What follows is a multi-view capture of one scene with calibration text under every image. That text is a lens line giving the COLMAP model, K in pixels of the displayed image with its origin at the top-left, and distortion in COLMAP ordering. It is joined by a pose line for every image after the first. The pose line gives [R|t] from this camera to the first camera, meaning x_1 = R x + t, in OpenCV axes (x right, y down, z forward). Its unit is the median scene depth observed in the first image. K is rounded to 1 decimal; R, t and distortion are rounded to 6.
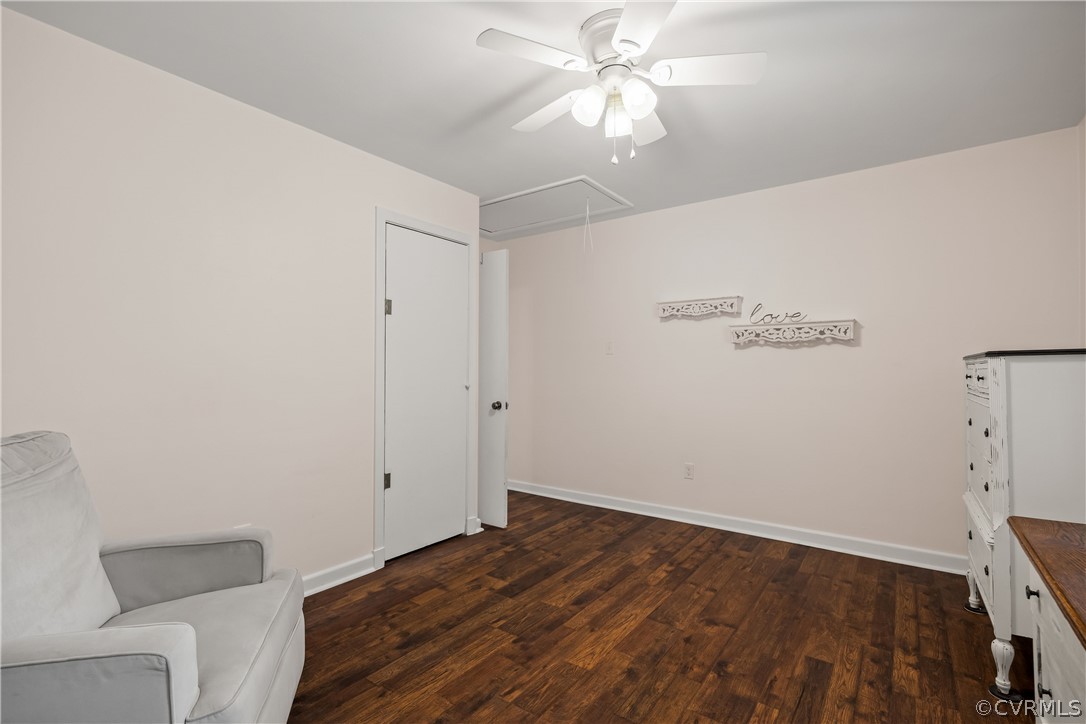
lens RADIAL K [[498.3, 0, 545.2], [0, 498.3, 359.7], [0, 0, 1]] dist [-0.004863, -0.000381]
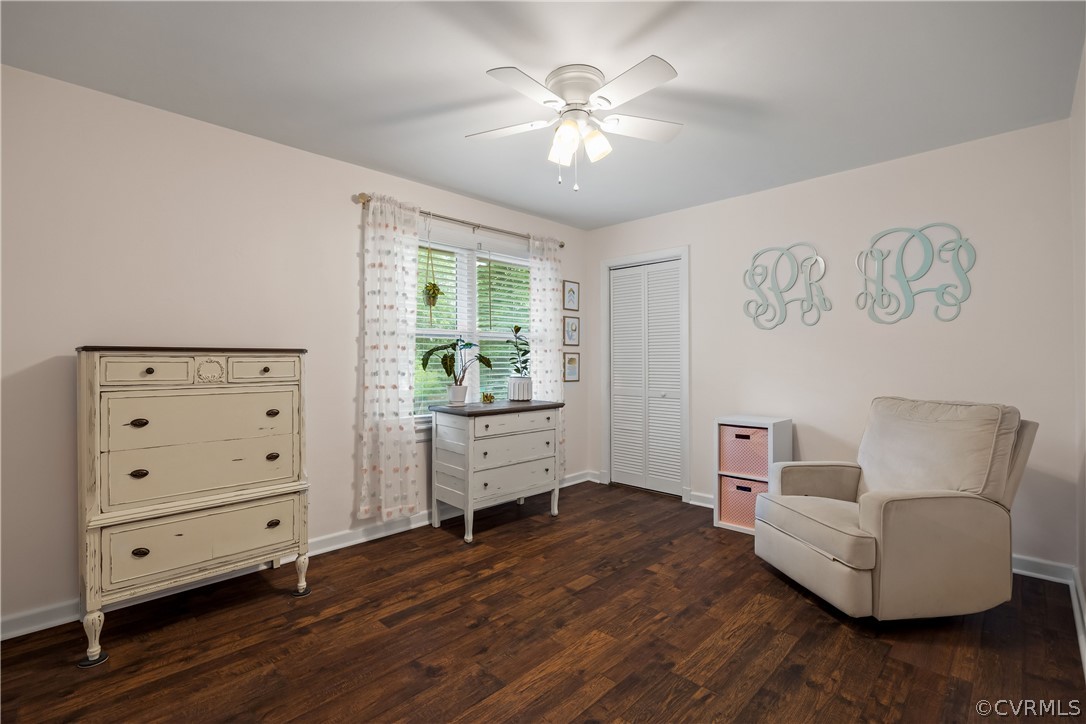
lens RADIAL K [[498.3, 0, 545.2], [0, 498.3, 359.7], [0, 0, 1]] dist [-0.004863, -0.000381]
pose [[-0.989558, 0.000108, 0.144134, 0.037675], [-0.003081, 0.999755, -0.021898, 0.039702], [-0.144101, -0.022113, -0.989316, 2.006159]]
